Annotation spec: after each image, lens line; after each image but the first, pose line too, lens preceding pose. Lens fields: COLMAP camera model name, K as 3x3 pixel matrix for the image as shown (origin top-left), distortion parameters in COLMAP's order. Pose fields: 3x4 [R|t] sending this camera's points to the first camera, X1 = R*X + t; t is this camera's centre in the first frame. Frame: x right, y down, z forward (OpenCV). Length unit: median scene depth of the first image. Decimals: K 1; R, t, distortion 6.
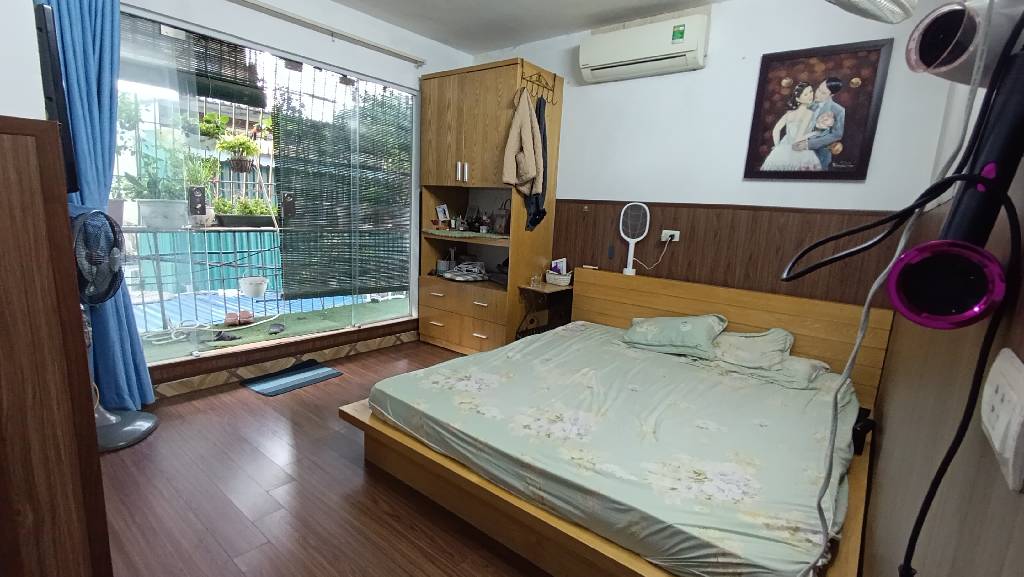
lens RADIAL K [[473.2, 0, 512.0], [0, 473.2, 288.5], [0, 0, 1]] dist [0.003073, 0.000028]
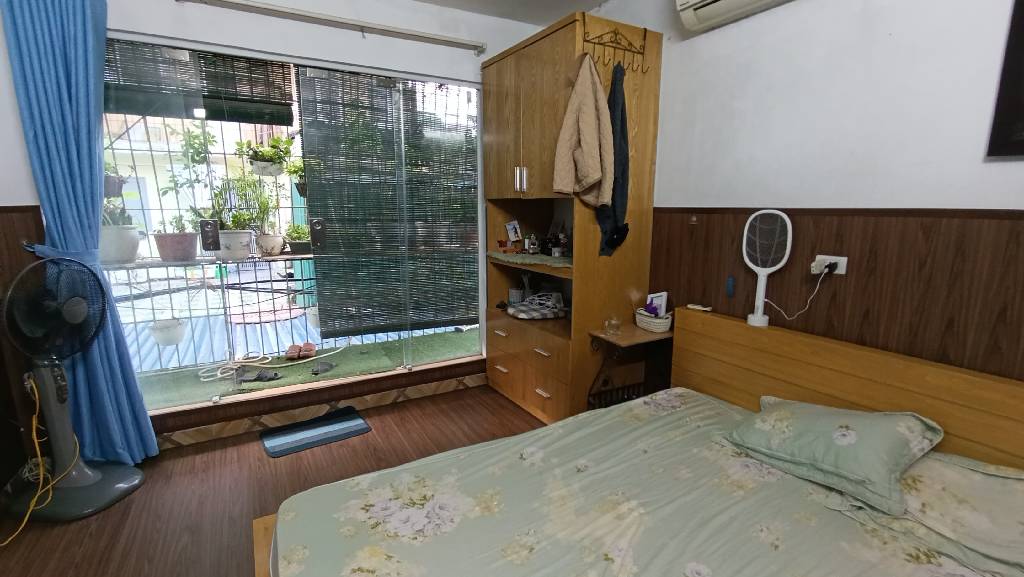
lens RADIAL K [[473.0, 0, 510.0], [0, 473.0, 292.9], [0, 0, 1]] dist [-0.004929, -0.000302]
pose [[0.930582, 0.015420, -0.365759, 0.170241], [-0.013839, 0.999880, 0.006943, -0.071009], [0.365822, -0.001399, 0.930684, 0.293726]]
